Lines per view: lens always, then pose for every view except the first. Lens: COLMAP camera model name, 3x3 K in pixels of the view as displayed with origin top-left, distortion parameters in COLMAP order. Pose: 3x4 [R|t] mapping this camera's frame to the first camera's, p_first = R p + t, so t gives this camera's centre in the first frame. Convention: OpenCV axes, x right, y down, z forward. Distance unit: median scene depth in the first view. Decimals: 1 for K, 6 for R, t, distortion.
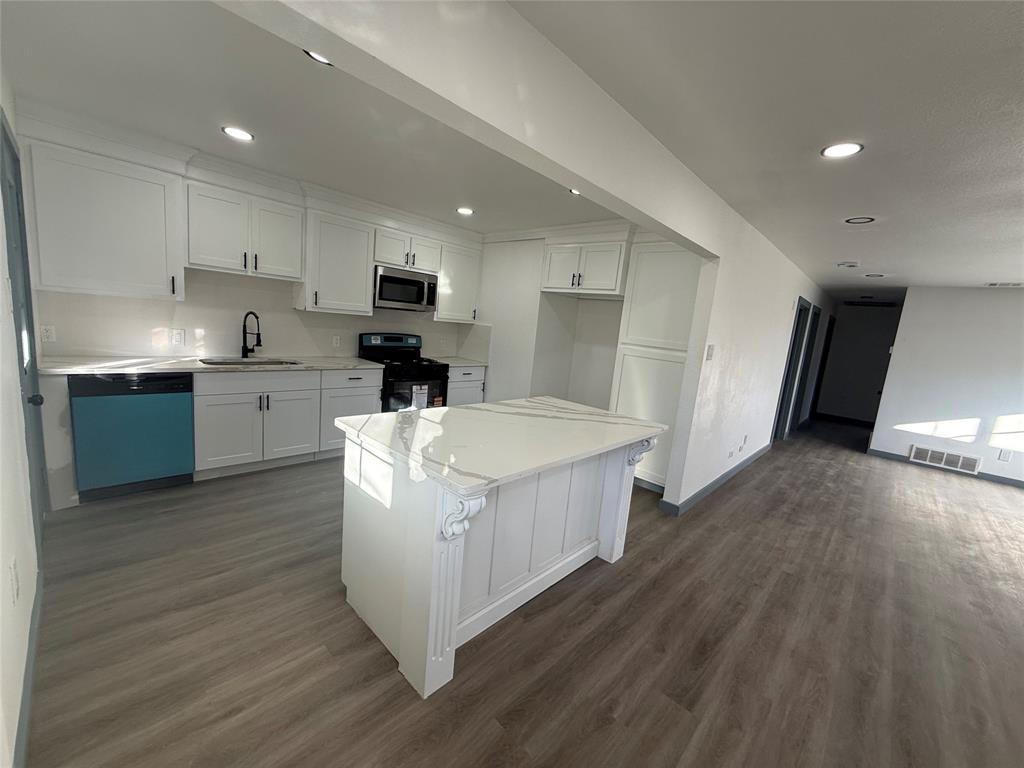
lens RADIAL K [[402.4, 0, 512.0], [0, 402.4, 384.0], [0, 0, 1]] dist [0.000920, -0.000262]
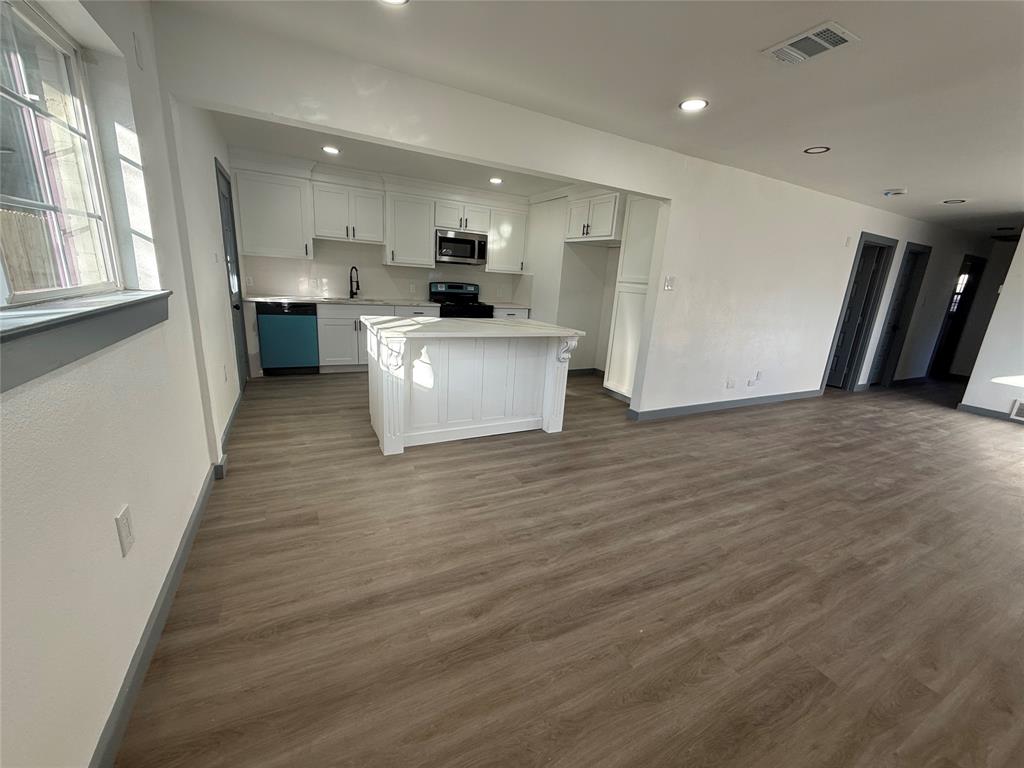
lens RADIAL K [[401.5, 0, 514.0], [0, 401.5, 381.7], [0, 0, 1]] dist [-0.000146, 0.000046]
pose [[0.947764, 0.047101, -0.315475, 0.401110], [-0.023376, 0.996634, 0.078574, 0.113592], [0.318115, -0.067095, 0.945675, -0.247793]]
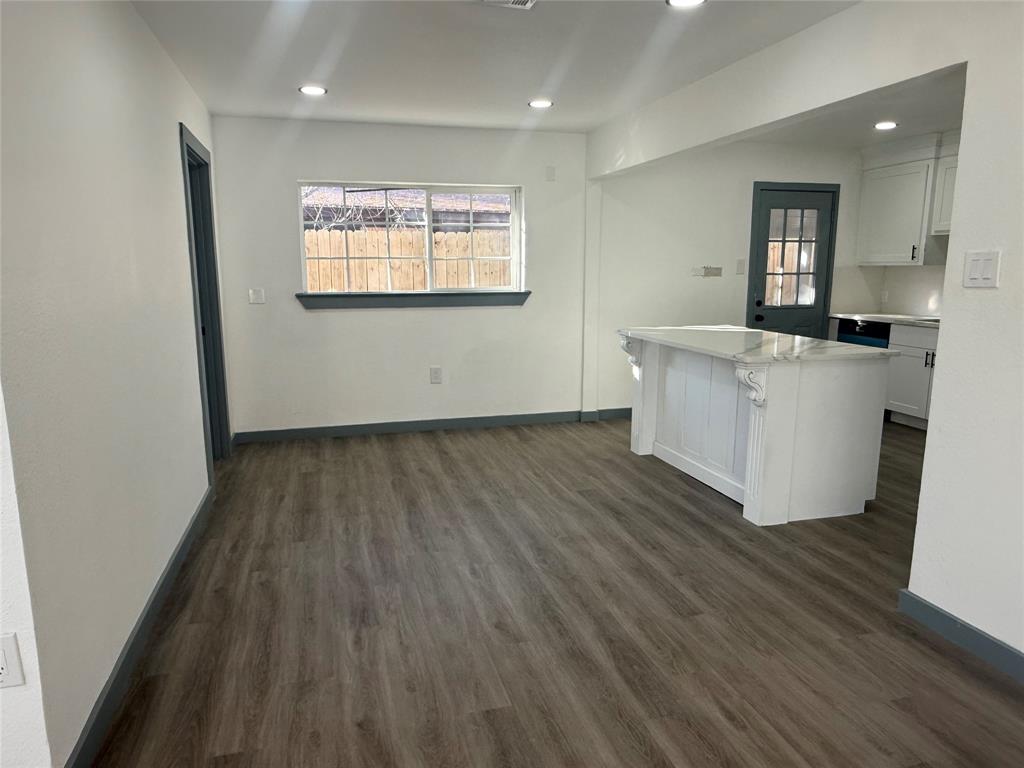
lens RADIAL K [[694.5, 0, 512.0], [0, 694.5, 384.0], [0, 0, 1]] dist [-0.004753, -0.001032]
pose [[-0.504016, 0.052908, -0.862072, 1.255418], [-0.178024, 0.970325, 0.163635, 0.007917], [0.845148, 0.235944, -0.479640, 0.868510]]
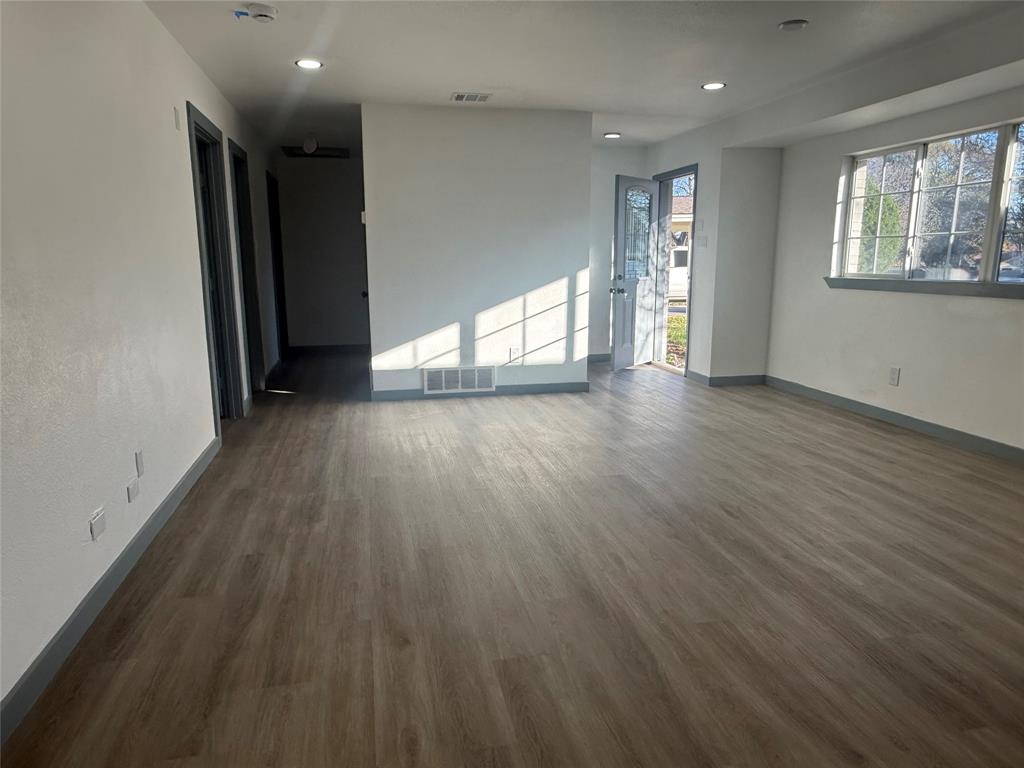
lens RADIAL K [[694.5, 0, 512.0], [0, 694.5, 384.0], [0, 0, 1]] dist [-0.004753, -0.001032]
pose [[0.559522, -0.247916, 0.790868, 0.360080], [0.185433, 0.967471, 0.172086, 0.024047], [-0.807805, 0.050367, 0.587293, 0.428234]]
